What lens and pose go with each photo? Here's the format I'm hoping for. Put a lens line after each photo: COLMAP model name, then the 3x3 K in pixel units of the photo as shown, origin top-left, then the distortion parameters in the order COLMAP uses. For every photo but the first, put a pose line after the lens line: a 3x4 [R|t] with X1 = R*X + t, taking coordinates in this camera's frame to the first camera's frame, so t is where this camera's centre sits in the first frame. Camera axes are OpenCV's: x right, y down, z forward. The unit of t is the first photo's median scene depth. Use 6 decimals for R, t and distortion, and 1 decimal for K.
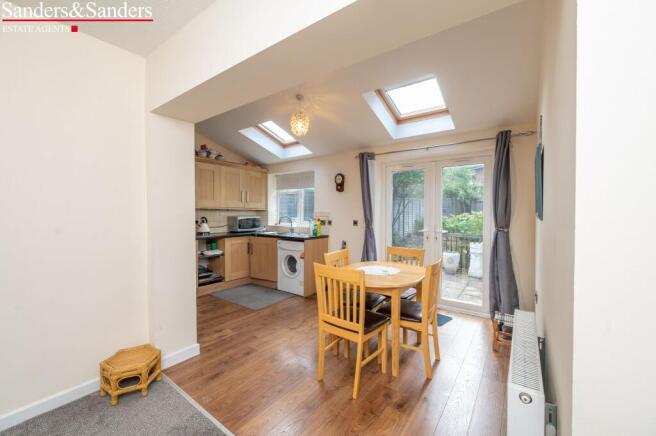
lens RADIAL K [[262.3, 0, 326.3], [0, 262.3, 216.7], [0, 0, 1]] dist [-0.000535, -0.000282]
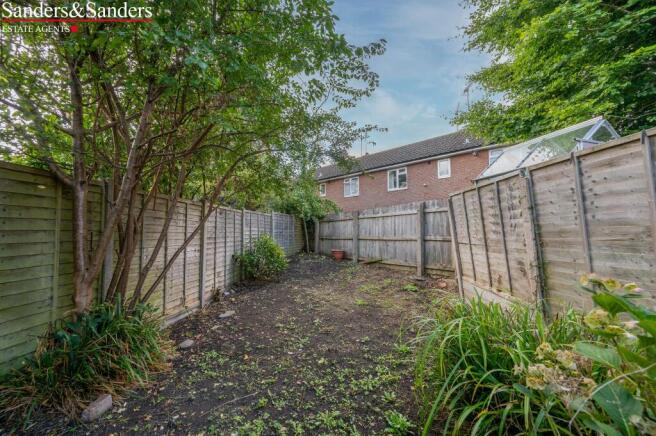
lens RADIAL K [[262.3, 0, 326.3], [0, 262.3, 216.7], [0, 0, 1]] dist [-0.000535, -0.000282]
pose [[0.783183, 0.039369, 0.620544, 0.559761], [0.016700, 0.996302, -0.084284, -0.039977], [-0.621567, 0.076373, 0.779629, 1.657911]]
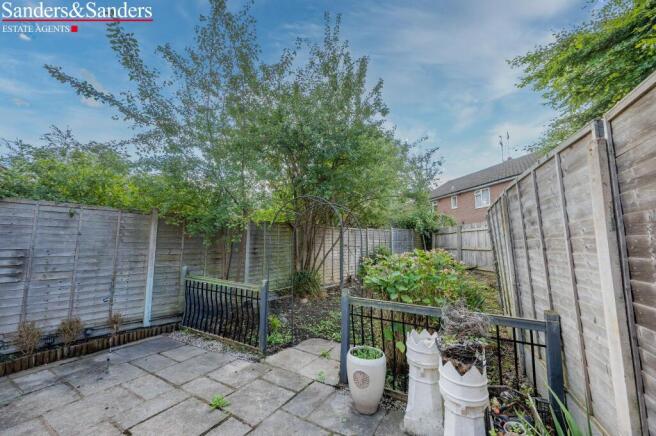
lens RADIAL K [[262.3, 0, 326.3], [0, 262.3, 216.7], [0, 0, 1]] dist [-0.000535, -0.000282]
pose [[0.994166, 0.016975, 0.106514, 0.501799], [-0.003559, 0.992163, -0.124902, -0.025178], [-0.107799, 0.123794, 0.986435, 0.809685]]
